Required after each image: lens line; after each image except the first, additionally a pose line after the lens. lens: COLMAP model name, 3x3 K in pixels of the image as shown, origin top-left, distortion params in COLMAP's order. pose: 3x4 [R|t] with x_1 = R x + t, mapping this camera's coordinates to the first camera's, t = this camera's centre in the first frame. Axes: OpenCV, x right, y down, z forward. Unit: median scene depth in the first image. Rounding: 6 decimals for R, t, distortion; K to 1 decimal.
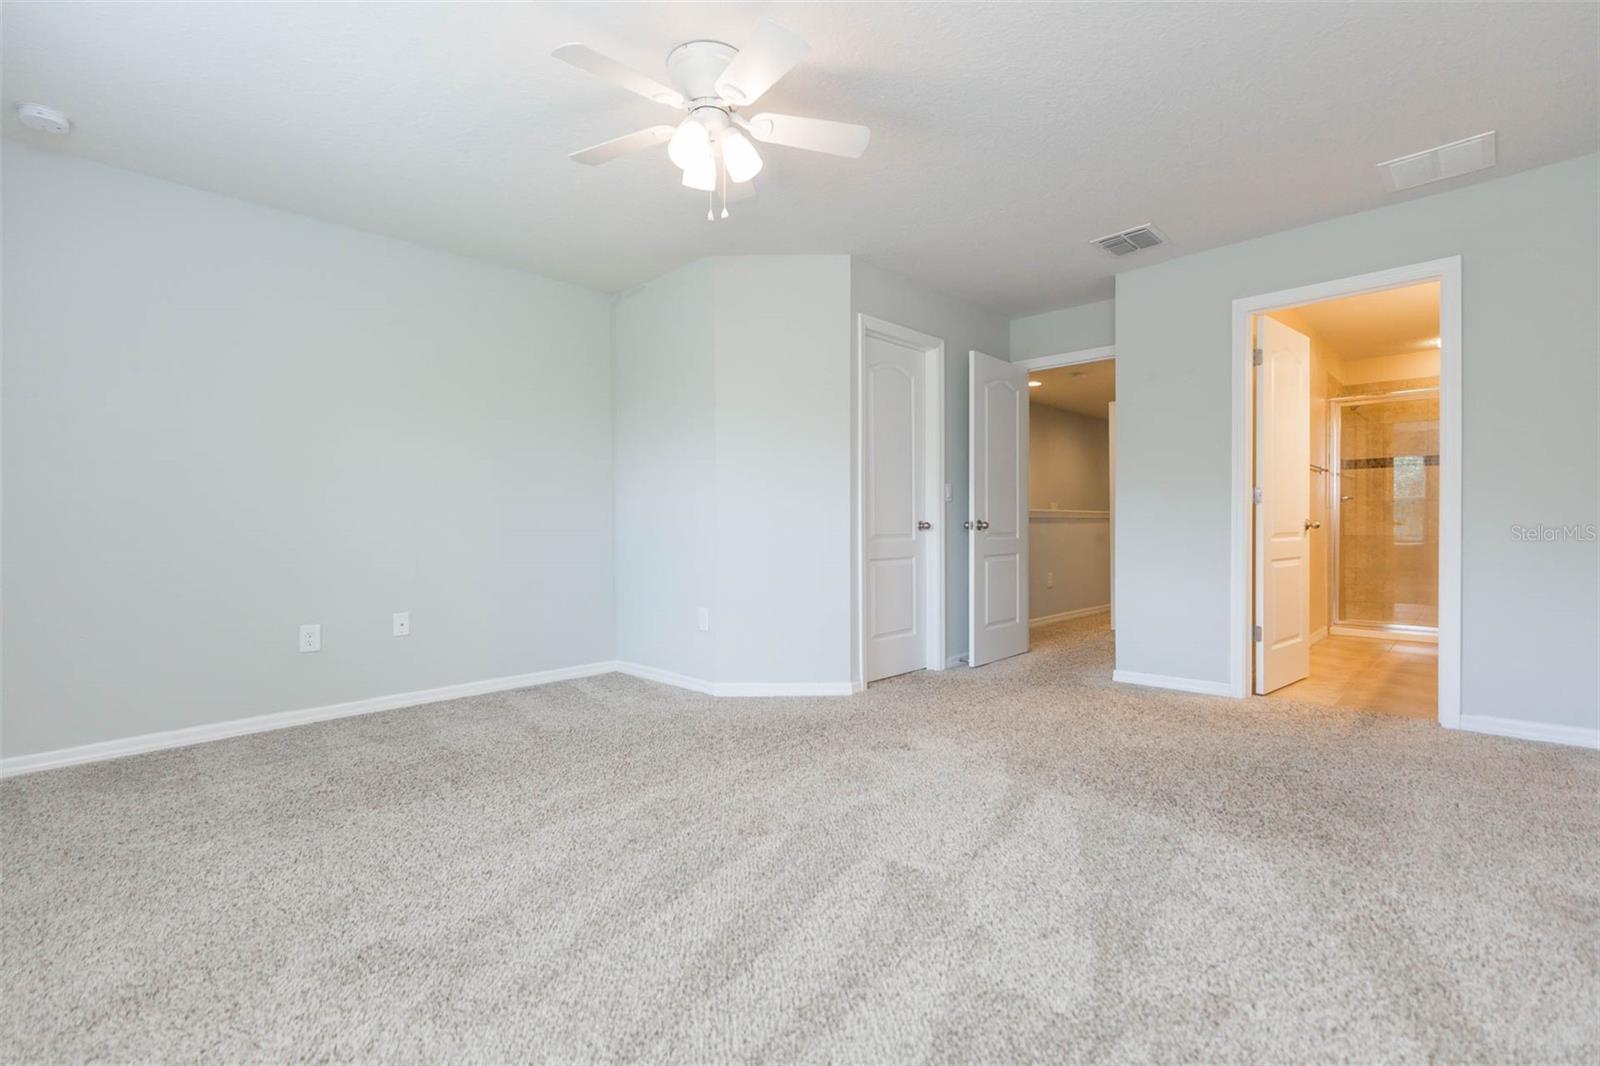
lens RADIAL K [[725.3, 0, 804.2], [0, 725.3, 534.4], [0, 0, 1]] dist [0.004825, -0.000736]
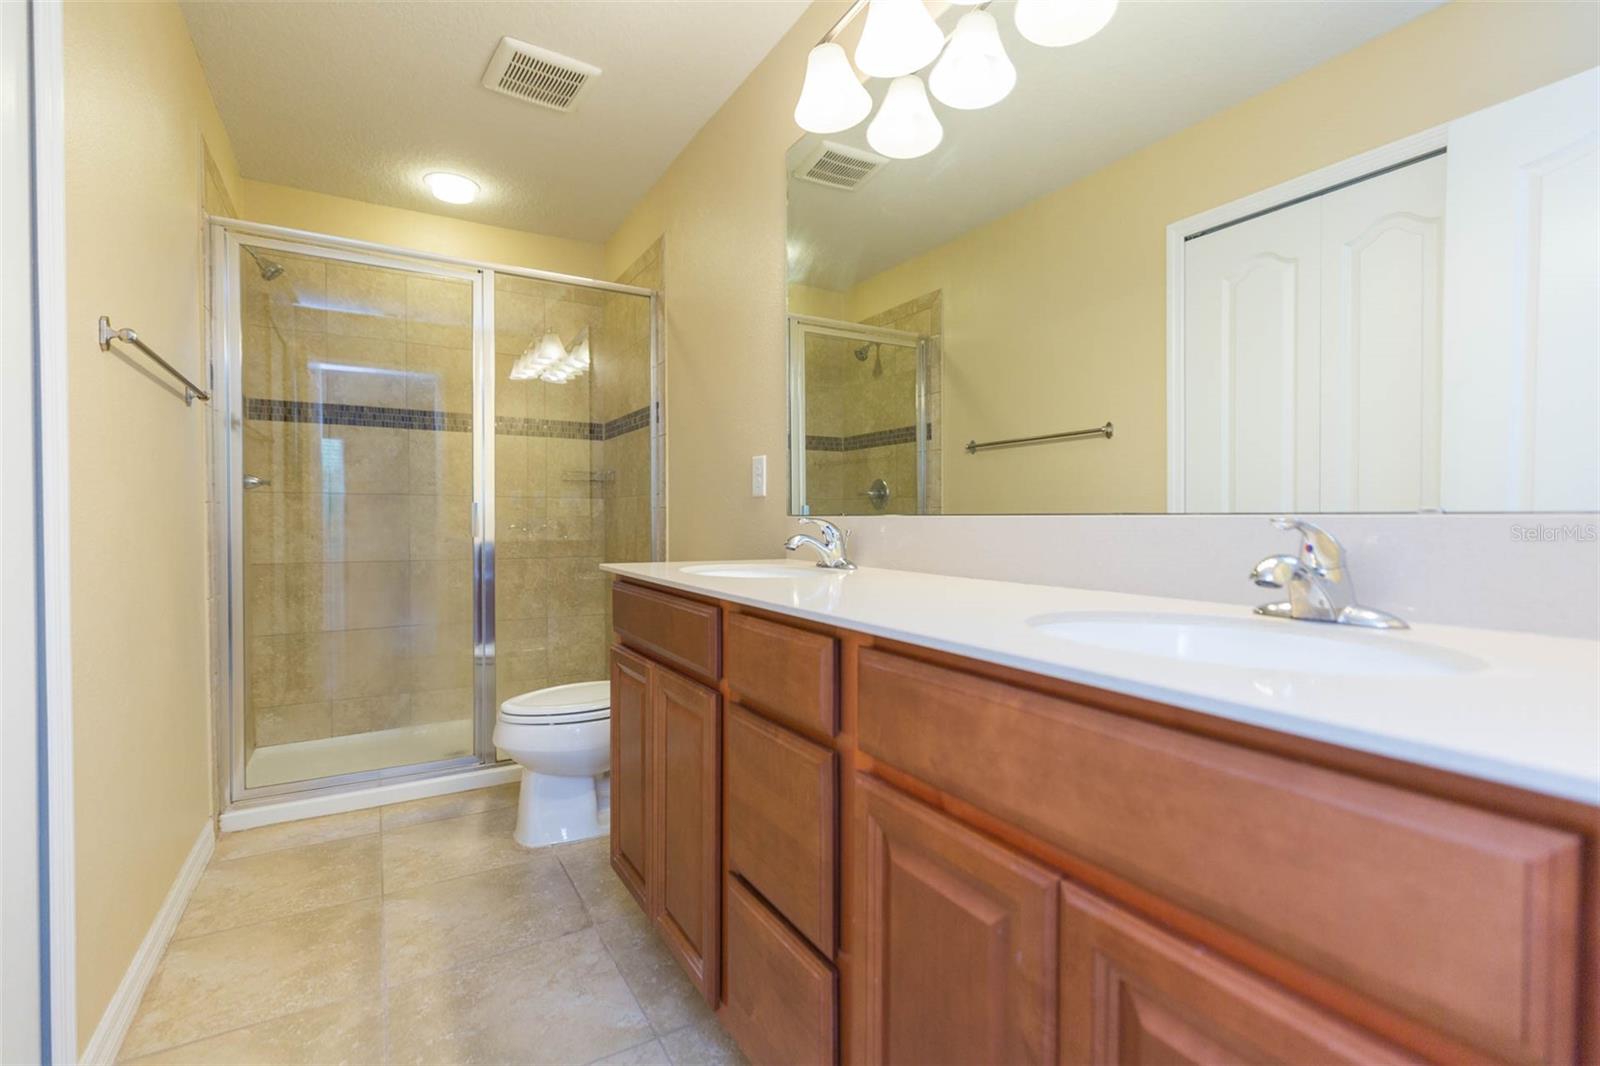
lens RADIAL K [[725.3, 0, 795.7], [0, 725.3, 538.6], [0, 0, 1]] dist [0.004825, -0.000736]
pose [[0.263917, -0.010667, 0.964486, 0.656693], [0.005938, 0.999938, 0.009434, -0.027727], [-0.964527, 0.003237, 0.263964, 0.915067]]
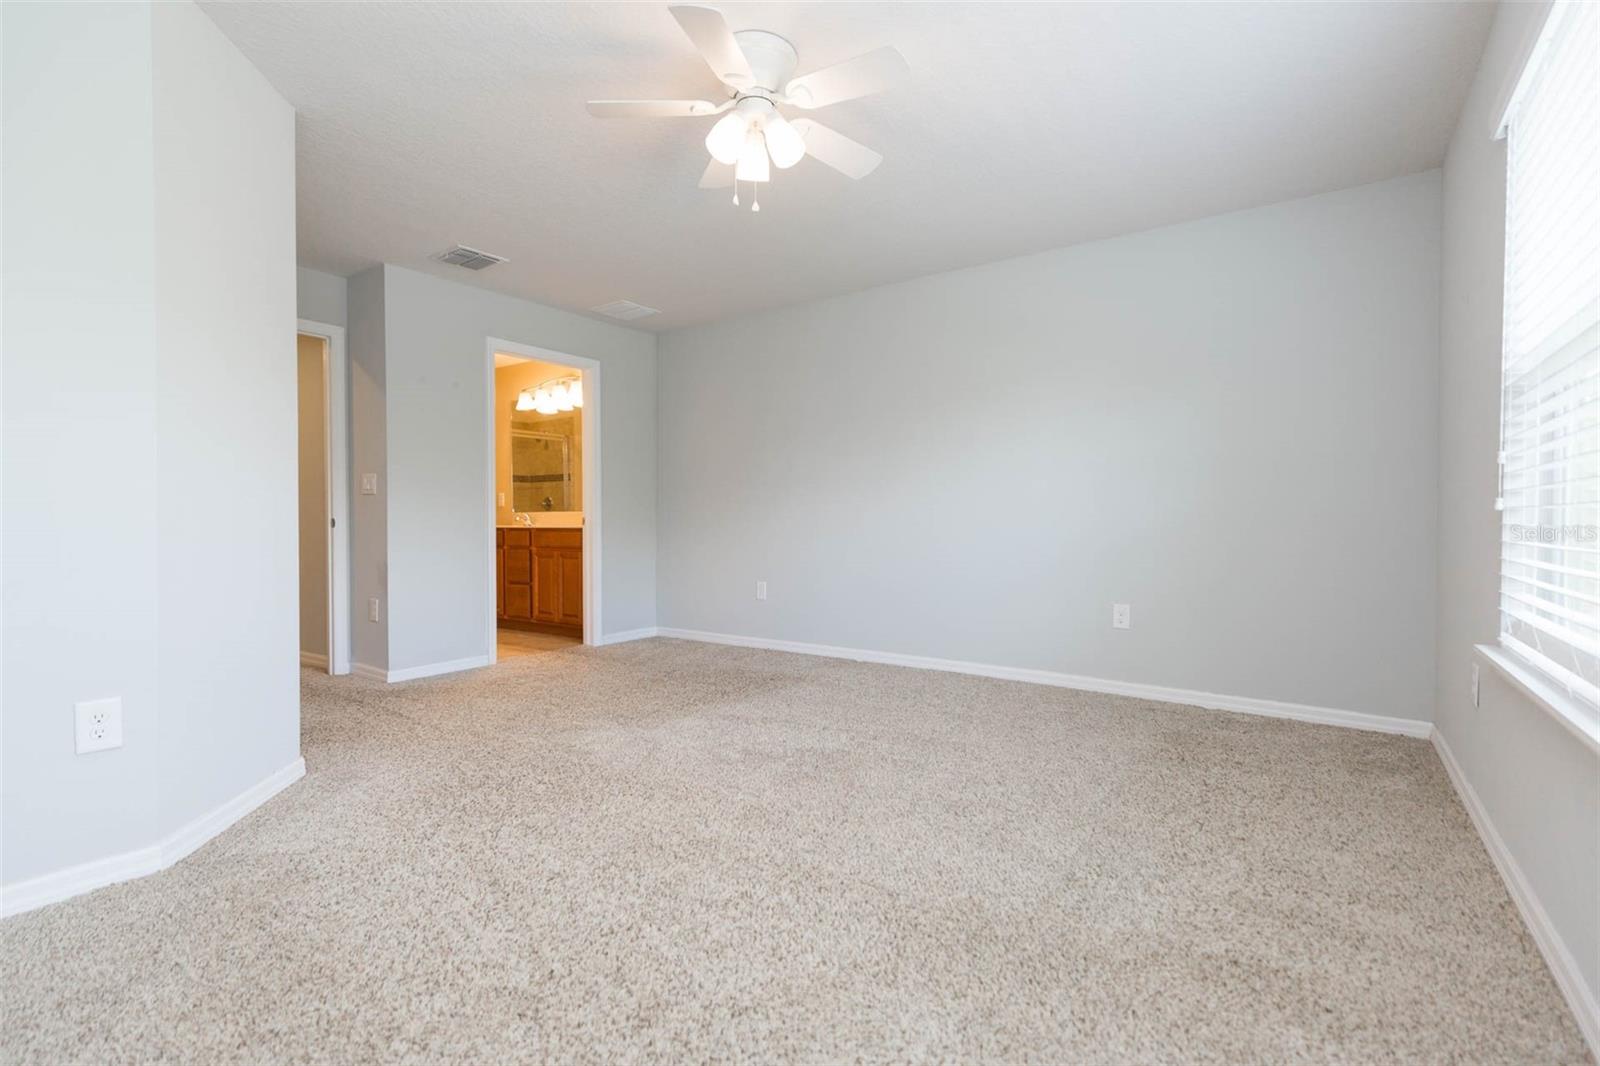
lens RADIAL K [[725.3, 0, 803.3], [0, 725.3, 535.1], [0, 0, 1]] dist [0.004825, -0.000736]
pose [[-0.157063, -0.010840, 0.987529, -0.660324], [0.014989, 0.999798, 0.013359, 0.000829], [-0.987475, 0.016901, -0.156869, 0.646684]]
